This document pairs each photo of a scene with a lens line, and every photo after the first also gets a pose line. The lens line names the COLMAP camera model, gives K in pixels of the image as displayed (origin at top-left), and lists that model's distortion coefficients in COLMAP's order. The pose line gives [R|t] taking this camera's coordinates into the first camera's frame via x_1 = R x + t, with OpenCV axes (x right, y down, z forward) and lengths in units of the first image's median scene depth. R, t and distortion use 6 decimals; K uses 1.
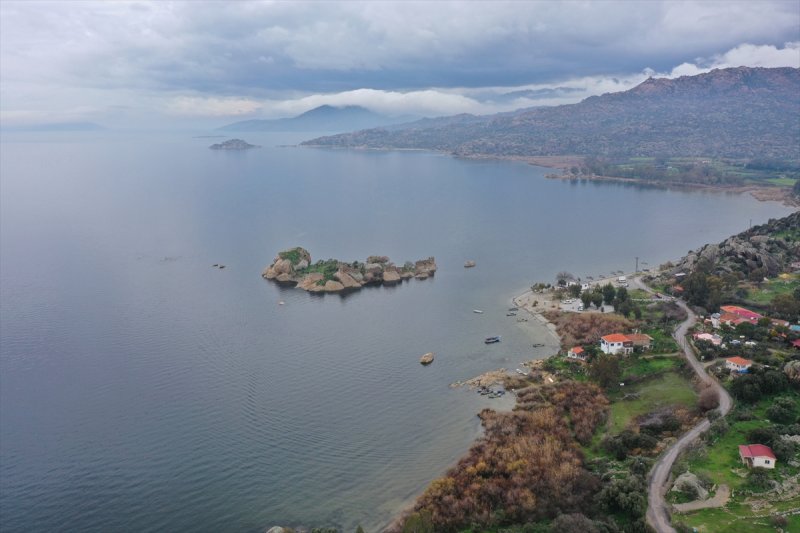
lens RADIAL K [[635.8, 0, 400.9], [0, 635.8, 261.2], [0, 0, 1]] dist [0.013653, 0.010484]
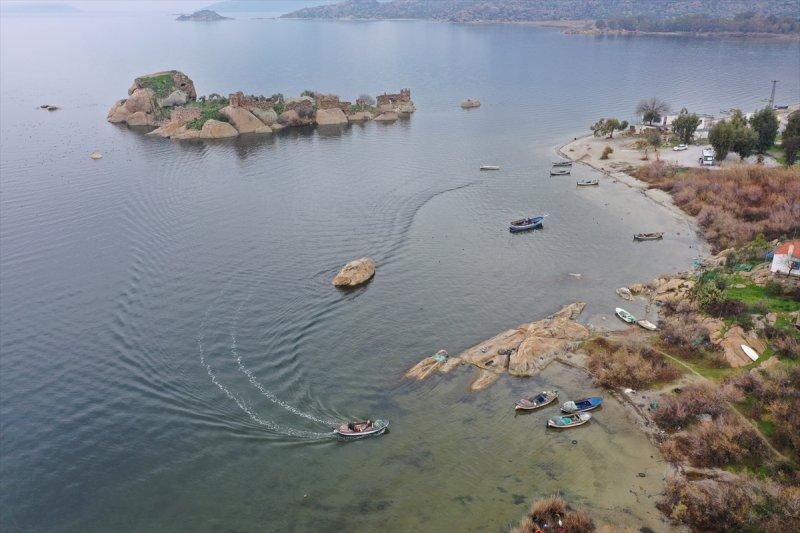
lens RADIAL K [[635.8, 0, 400.9], [0, 635.8, 261.2], [0, 0, 1]] dist [0.013653, 0.010484]
pose [[0.999984, -0.002049, 0.005299, 0.044504], [0.001158, 0.986635, 0.162940, 0.059344], [-0.005562, -0.162931, 0.986622, 0.440998]]
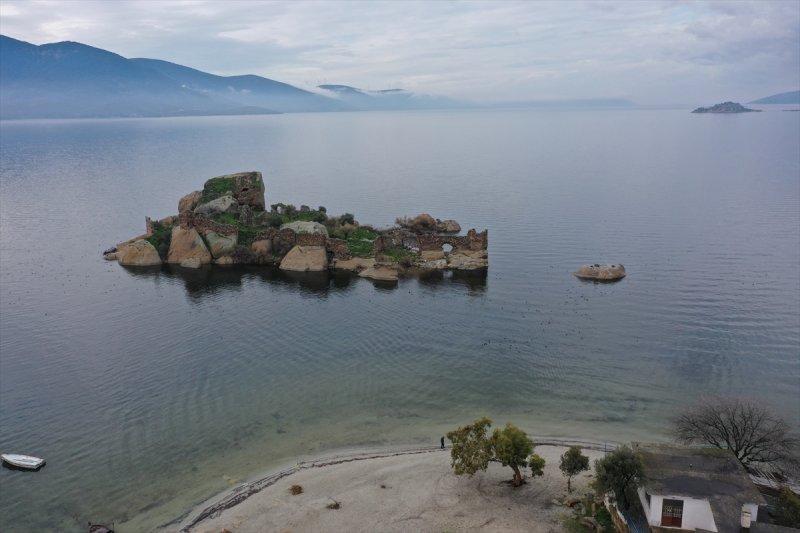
lens RADIAL K [[635.8, 0, 400.9], [0, 635.8, 261.2], [0, 0, 1]] dist [0.013653, 0.010484]
pose [[0.706527, 0.168623, -0.687304, 0.282363], [-0.146144, 0.985029, 0.091436, -0.016823], [0.692432, 0.035843, 0.720592, 0.797408]]
